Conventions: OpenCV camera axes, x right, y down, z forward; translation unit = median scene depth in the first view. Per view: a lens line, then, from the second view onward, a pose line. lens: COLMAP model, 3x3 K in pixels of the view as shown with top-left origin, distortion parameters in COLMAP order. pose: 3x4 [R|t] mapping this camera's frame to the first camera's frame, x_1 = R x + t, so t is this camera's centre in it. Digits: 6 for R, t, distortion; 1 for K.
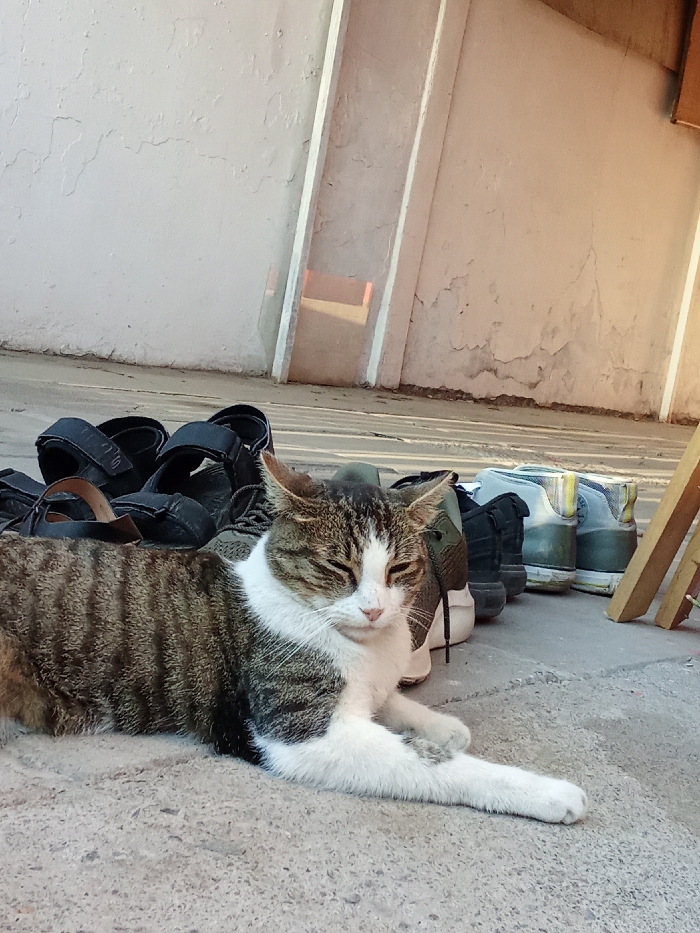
lens RADIAL K [[1467.6, 0, 350.3], [0, 1467.6, 482.9], [0, 0, 1]] dist [0.108732, -0.176520]
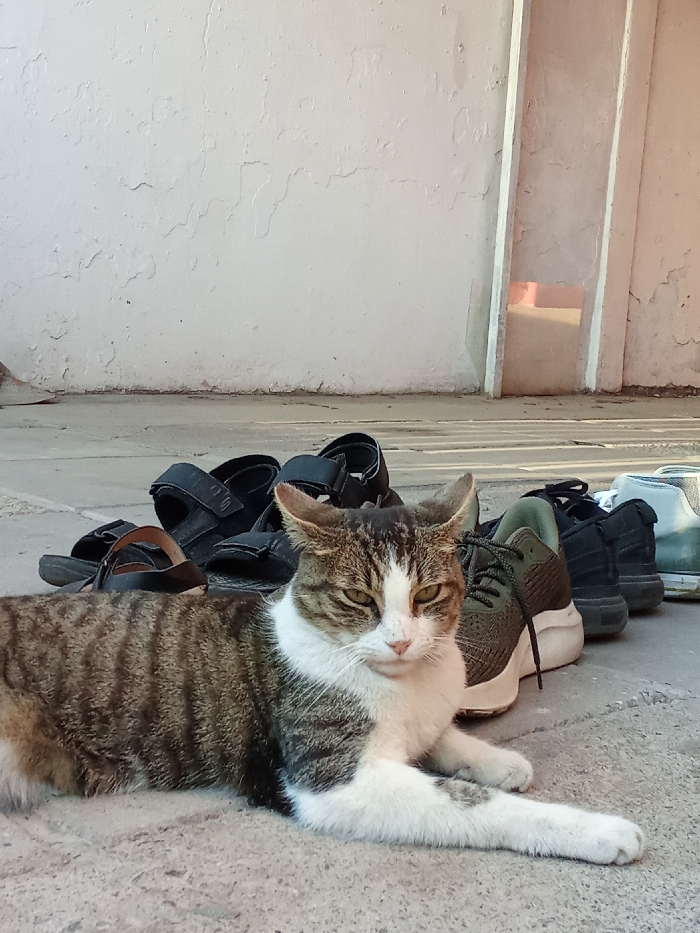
lens RADIAL K [[1467.6, 0, 350.3], [0, 1467.6, 482.9], [0, 0, 1]] dist [0.108732, -0.176520]
pose [[0.979510, -0.090293, -0.180022, 0.163011], [0.088159, 0.995909, -0.019840, -0.001402], [0.181077, 0.003563, 0.983462, 0.063606]]
